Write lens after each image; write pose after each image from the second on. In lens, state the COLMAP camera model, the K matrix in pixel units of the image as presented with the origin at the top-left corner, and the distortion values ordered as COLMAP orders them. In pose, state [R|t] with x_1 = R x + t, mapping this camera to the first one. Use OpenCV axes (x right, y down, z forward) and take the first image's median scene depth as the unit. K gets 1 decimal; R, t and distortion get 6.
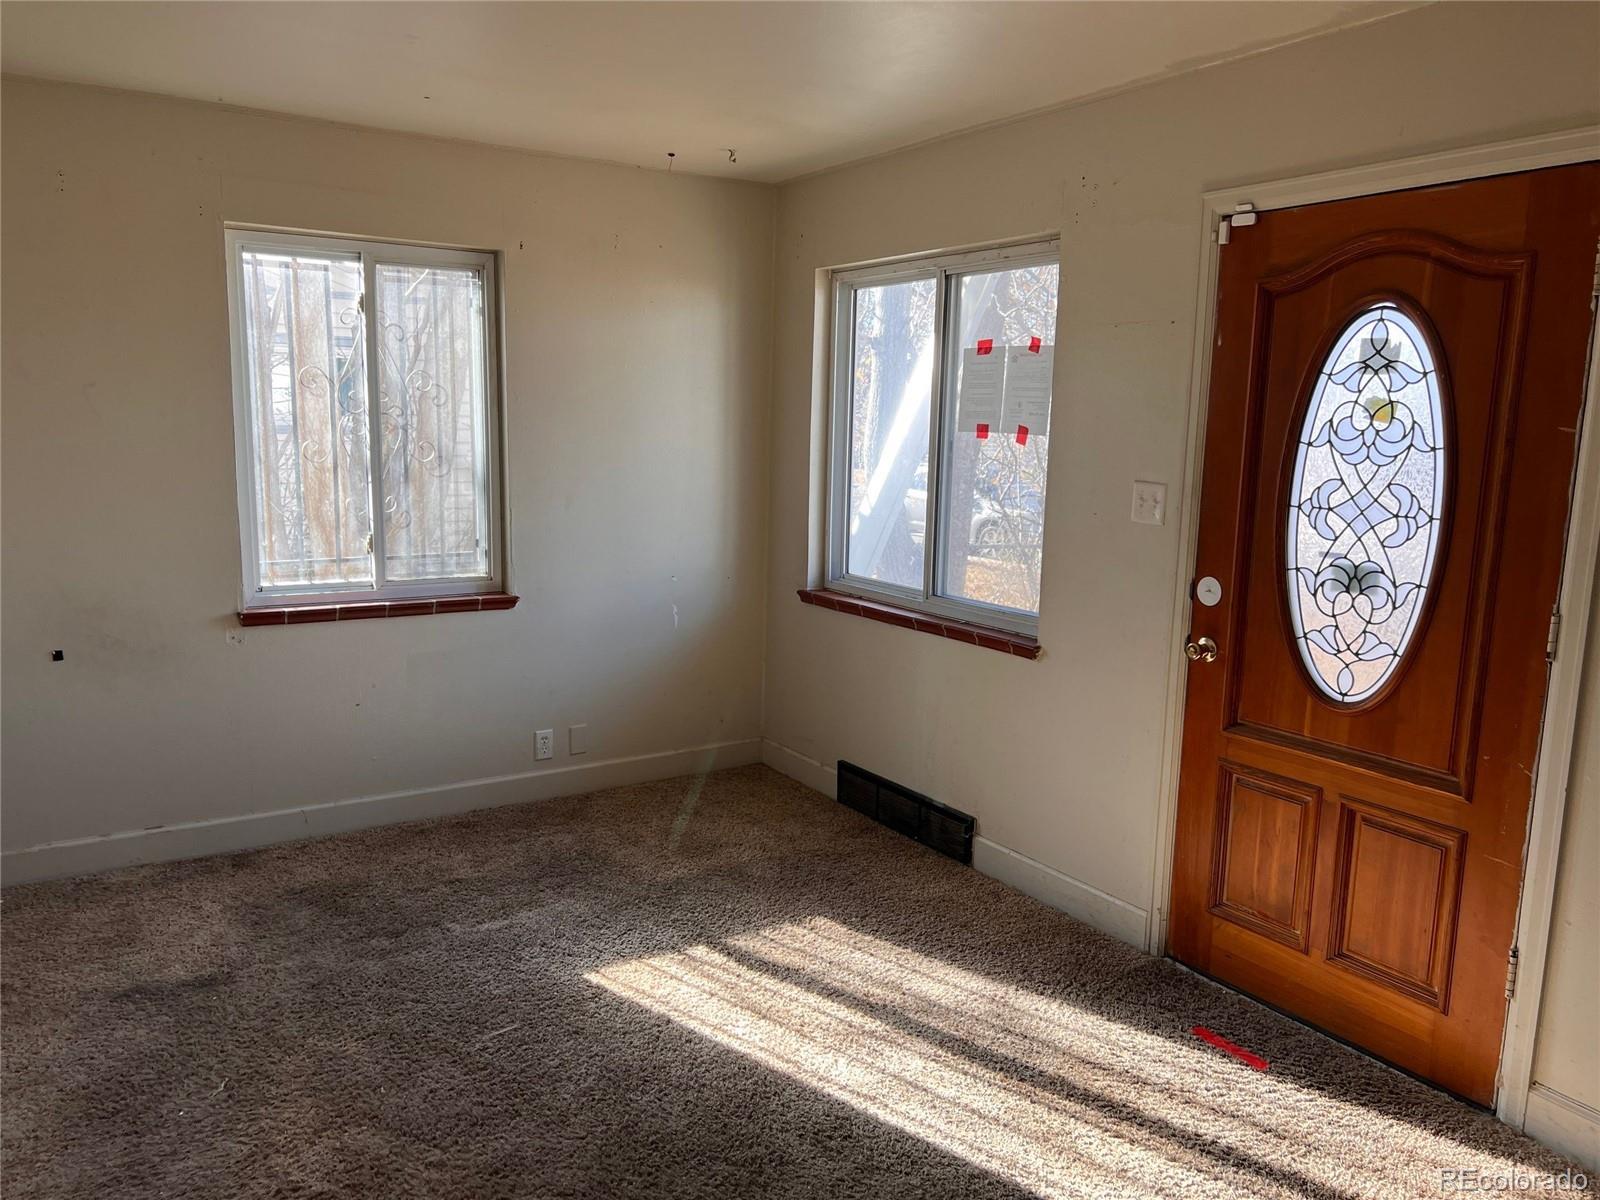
lens RADIAL K [[1181.0, 0, 800.0], [0, 1181.0, 600.0], [0, 0, 1]] dist [0.079868, -0.105942]
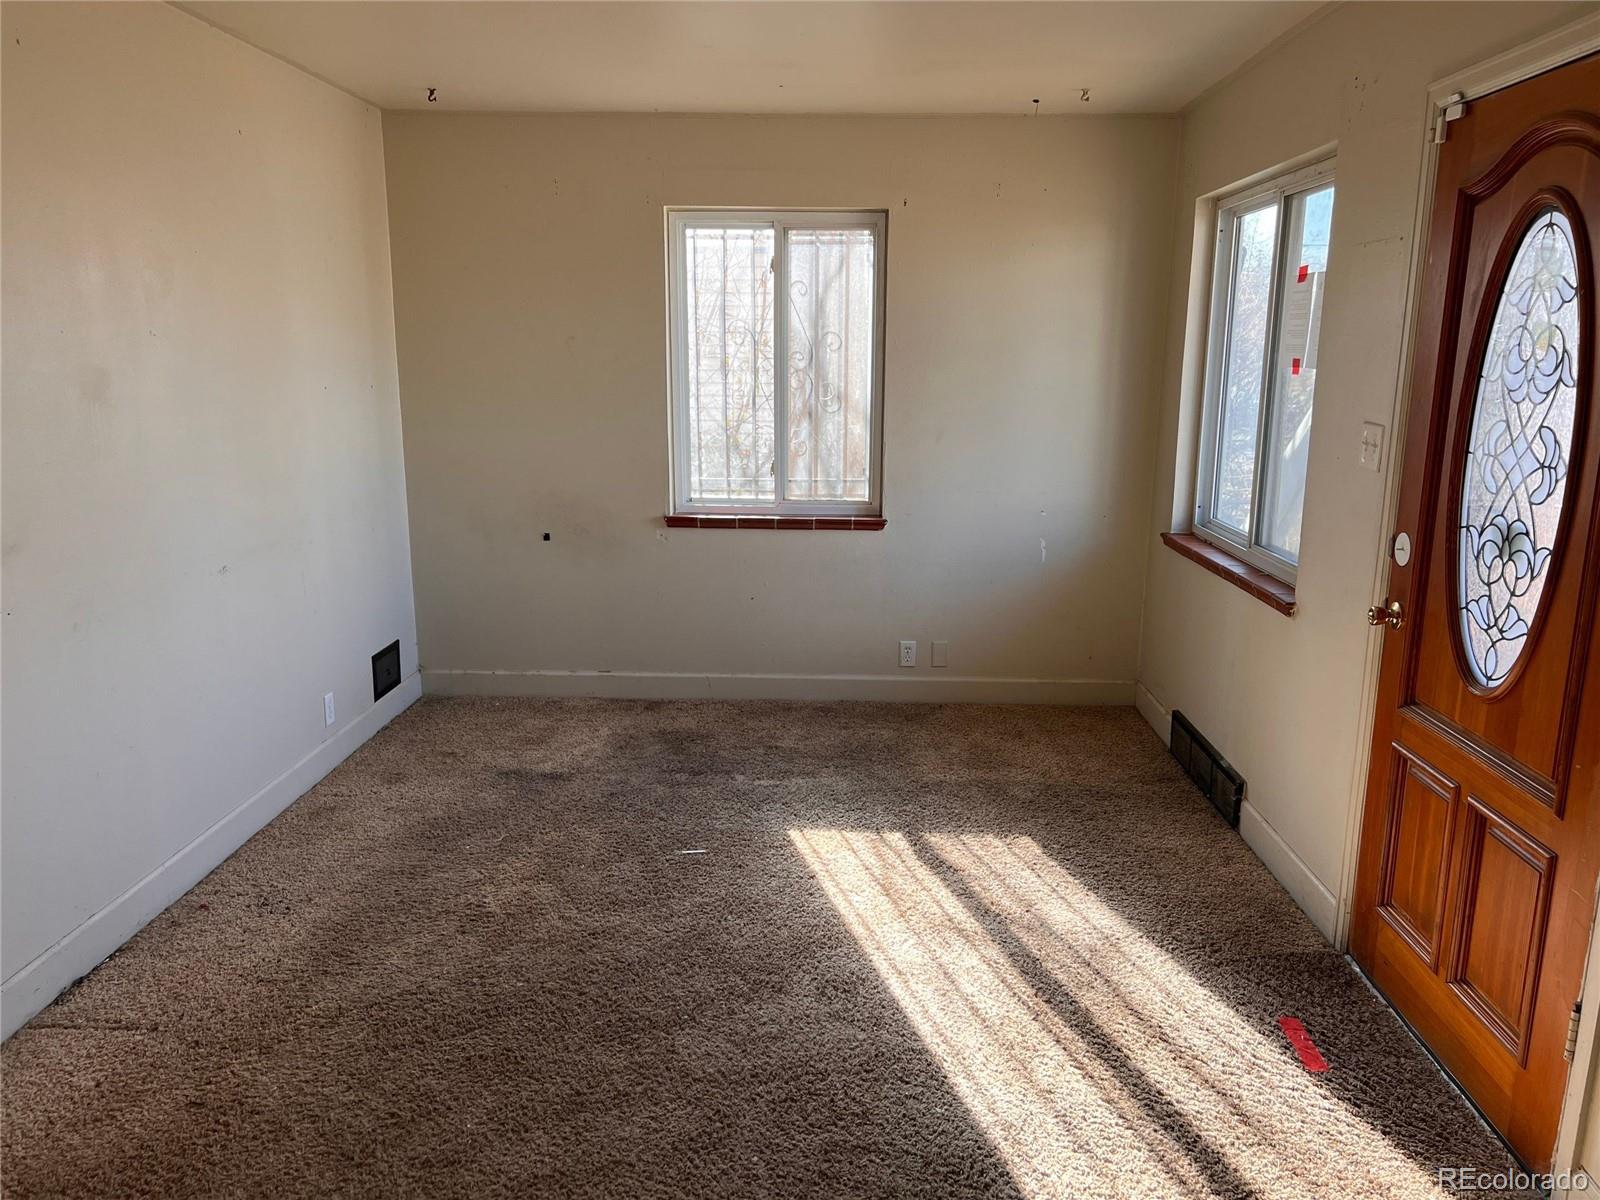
lens RADIAL K [[1154.5, 0, 800.0], [0, 1154.5, 600.0], [0, 0, 1]] dist [0.099538, -0.114341]
pose [[0.837386, 0.102476, -0.536921, 0.383691], [-0.076688, 0.994579, 0.070220, 0.002552], [0.541206, -0.017625, 0.840705, 0.031945]]
